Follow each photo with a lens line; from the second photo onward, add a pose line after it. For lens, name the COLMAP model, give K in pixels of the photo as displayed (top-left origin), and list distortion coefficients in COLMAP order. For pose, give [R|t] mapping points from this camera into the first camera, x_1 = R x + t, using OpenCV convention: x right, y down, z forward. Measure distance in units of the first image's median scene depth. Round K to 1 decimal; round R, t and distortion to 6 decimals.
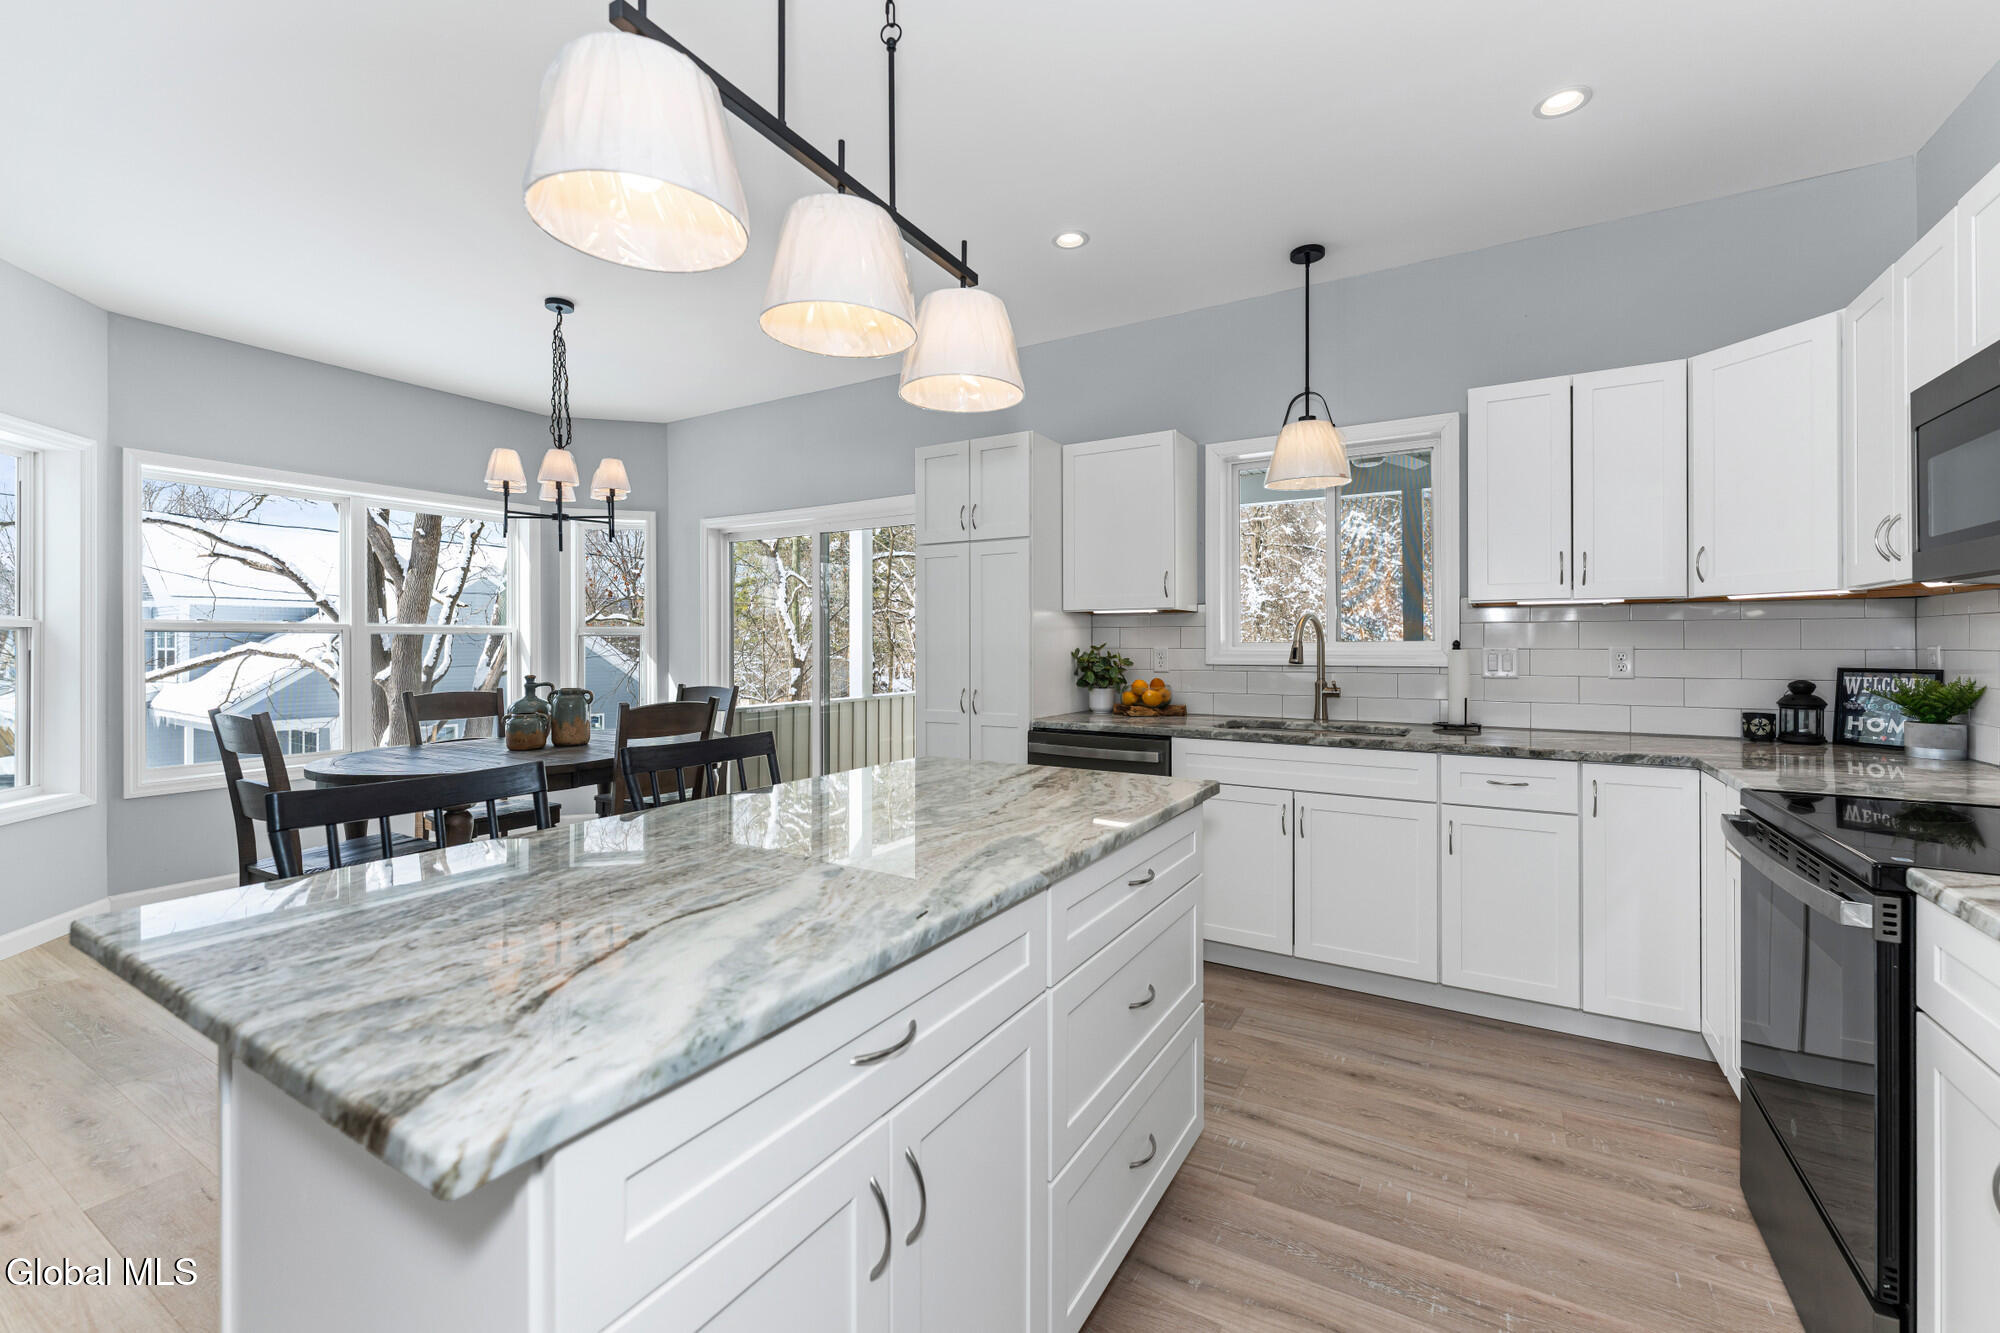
lens RADIAL K [[821.6, 0, 1010.1], [0, 821.6, 644.6], [0, 0, 1]] dist [-0.002161, -0.000352]
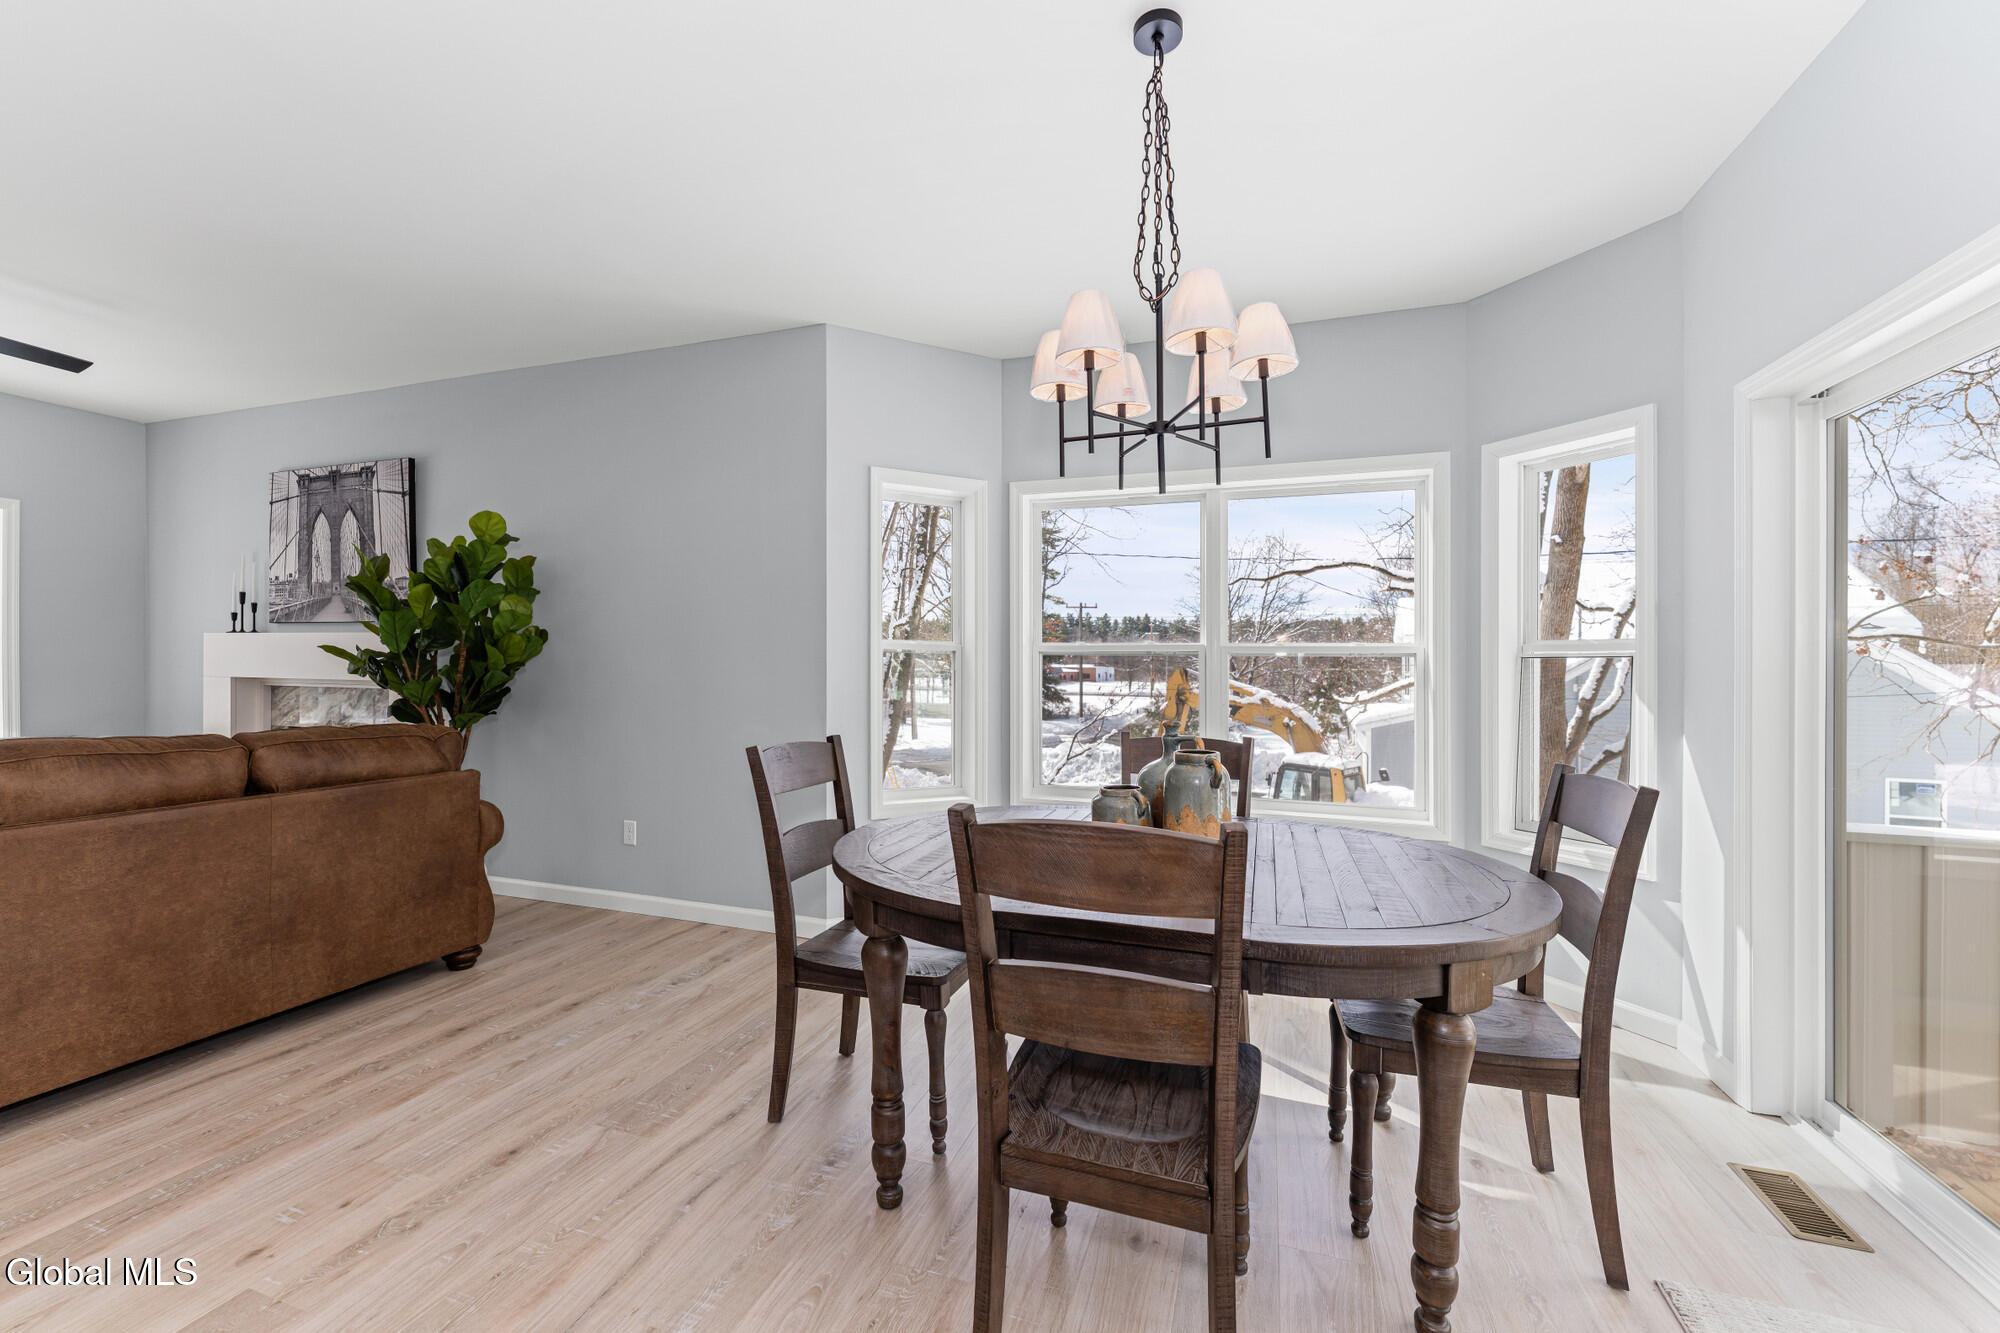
lens RADIAL K [[802.4, 0, 976.3], [0, 802.4, 666.1], [0, 0, 1]] dist [-0.001475, 0.000007]
pose [[0.188737, 0.000584, -0.982028, -0.068138], [-0.010656, 0.999942, -0.001453, 0.000749], [0.981970, 0.010739, 0.188732, 0.823987]]
